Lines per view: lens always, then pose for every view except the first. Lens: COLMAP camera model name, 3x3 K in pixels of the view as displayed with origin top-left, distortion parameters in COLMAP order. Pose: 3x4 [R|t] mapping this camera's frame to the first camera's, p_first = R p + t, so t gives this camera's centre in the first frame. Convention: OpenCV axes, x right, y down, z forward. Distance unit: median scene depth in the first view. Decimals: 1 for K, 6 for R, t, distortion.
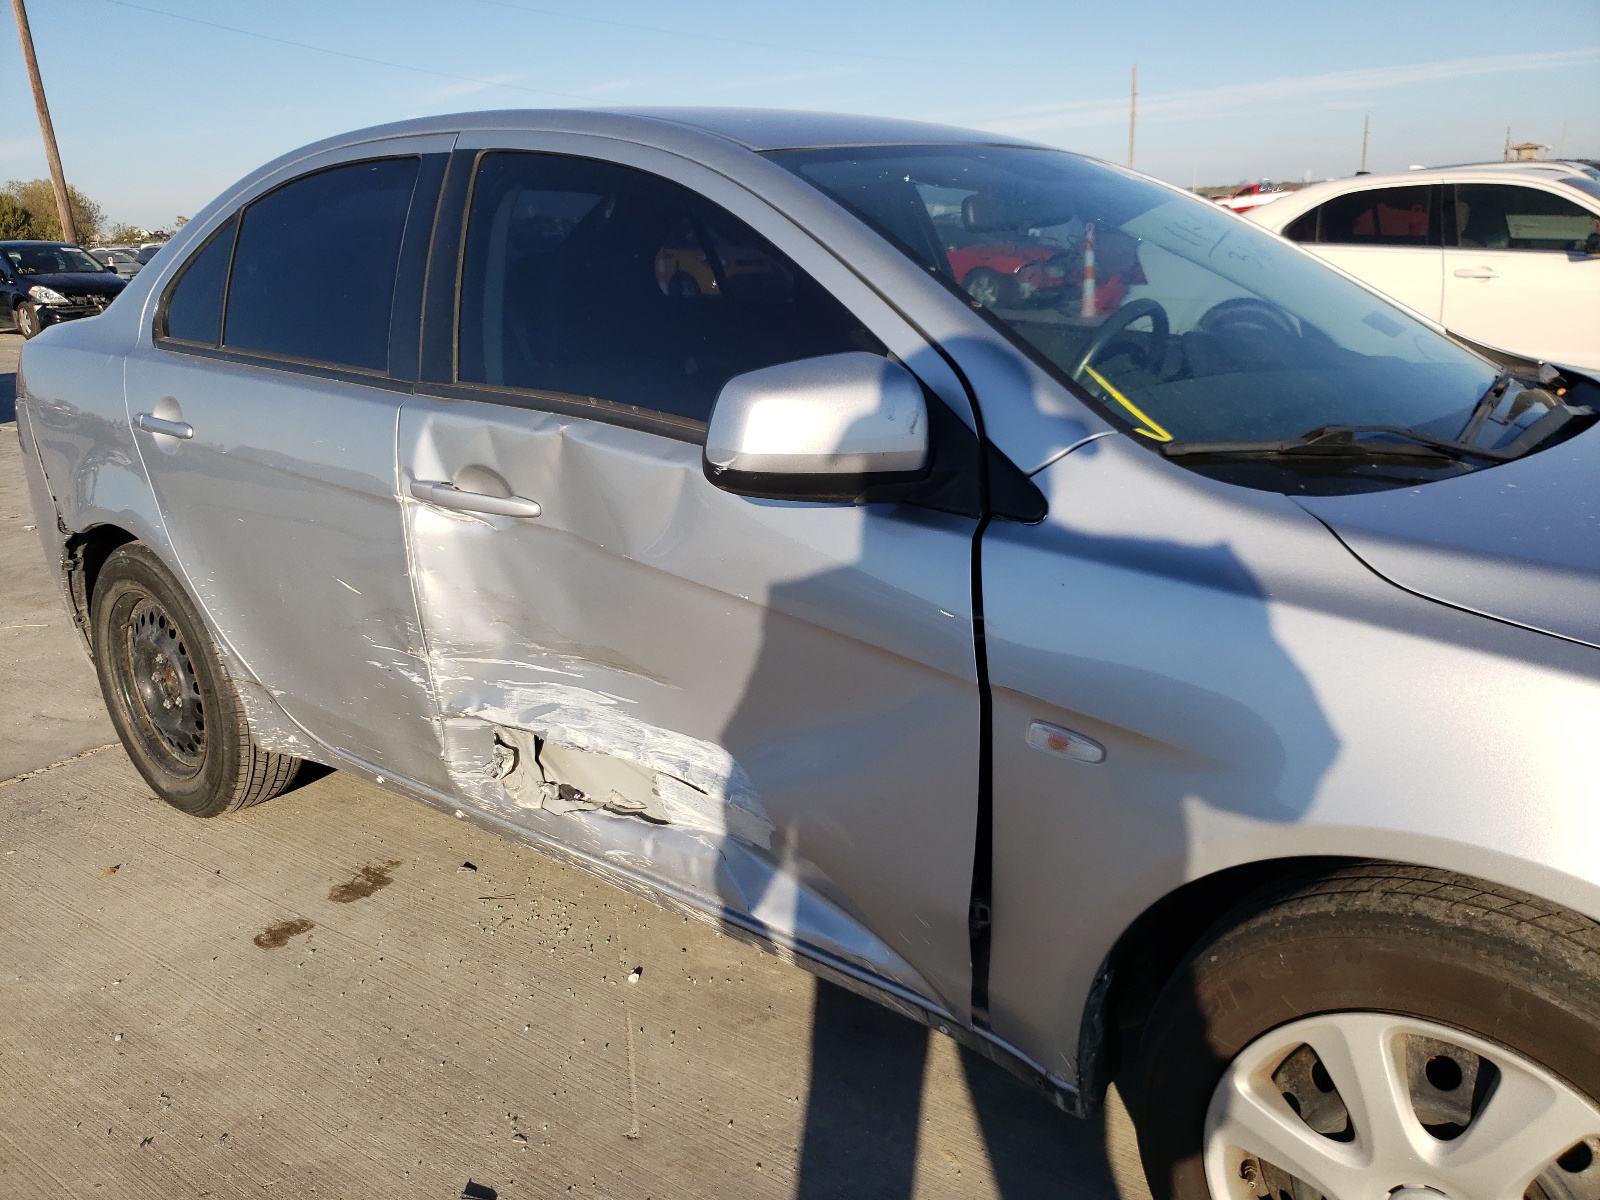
lens RADIAL K [[1215.4, 0, 800.0], [0, 1215.4, 600.0], [0, 0, 1]] dist [-0.005603, -0.003748]
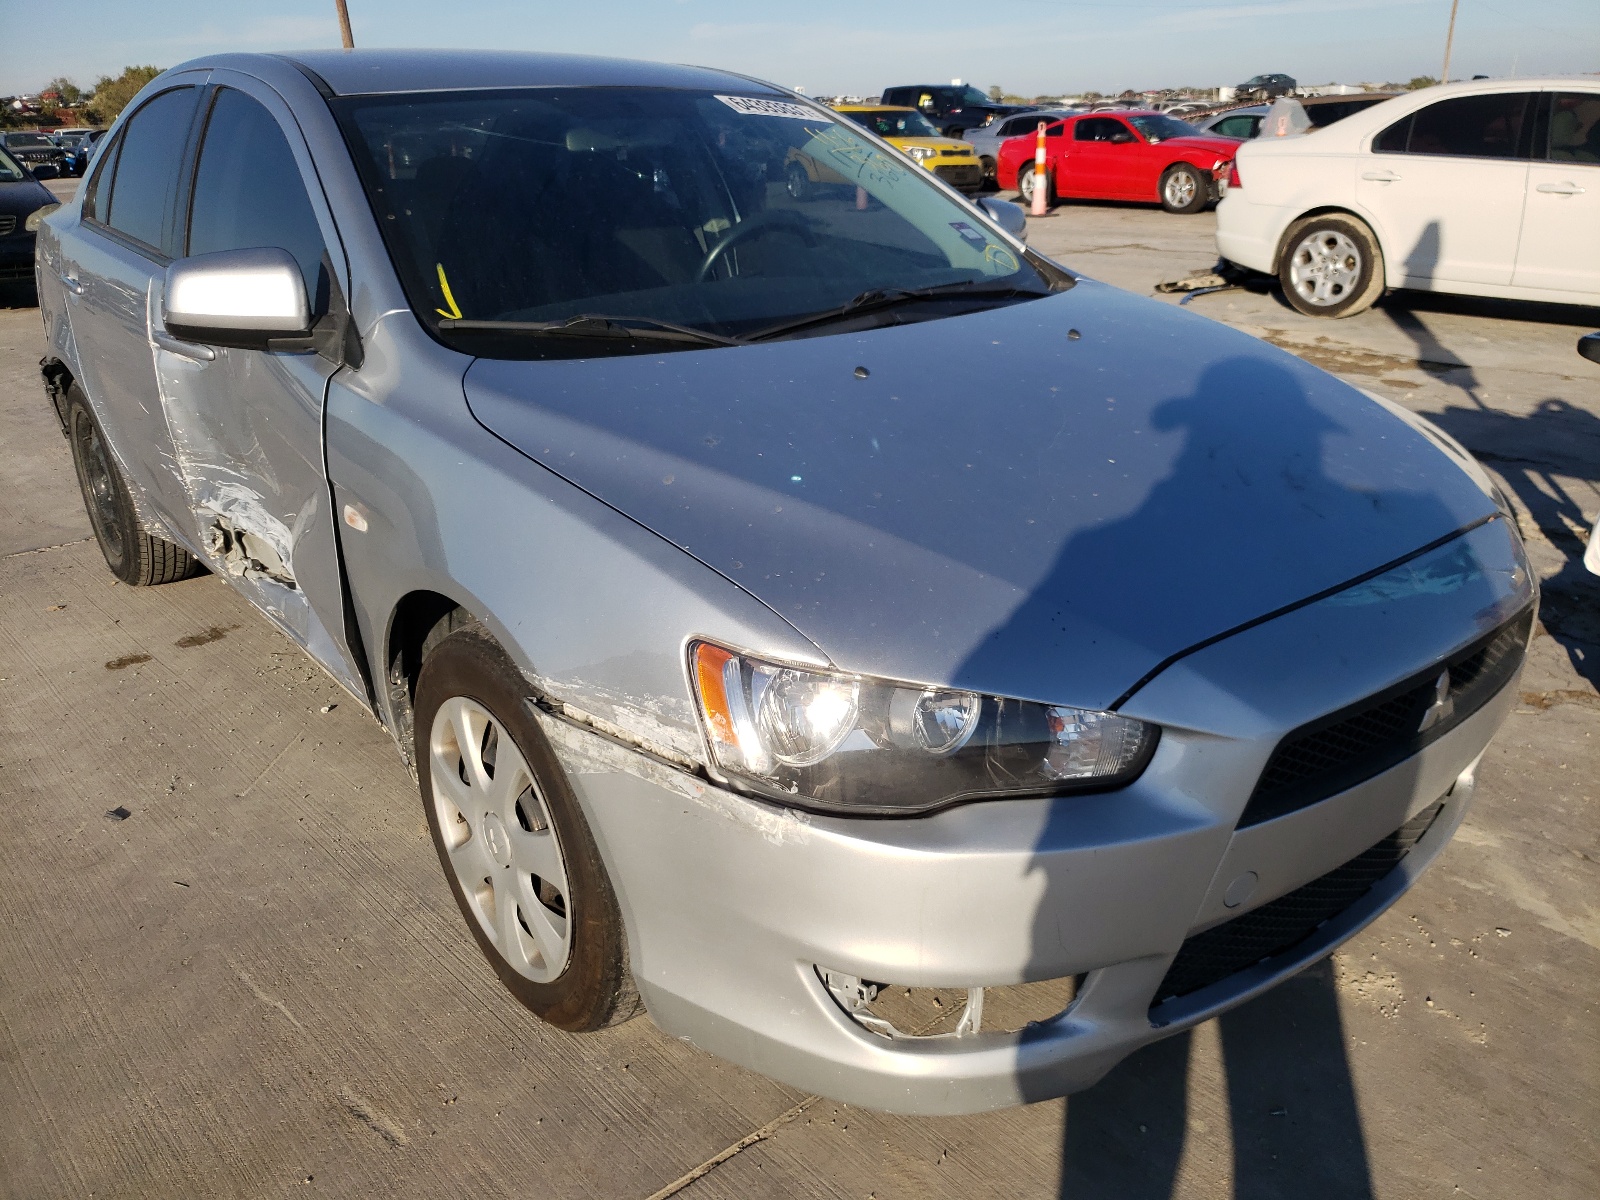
lens RADIAL K [[1186.3, 0, 800.0], [0, 1186.3, 600.0], [0, 0, 1]] dist [-0.006035, -0.001837]
pose [[0.982478, 0.087081, -0.164782, 0.517661], [-0.071459, 0.992570, 0.098476, 0.016799], [0.172133, -0.084975, 0.981402, -0.177064]]
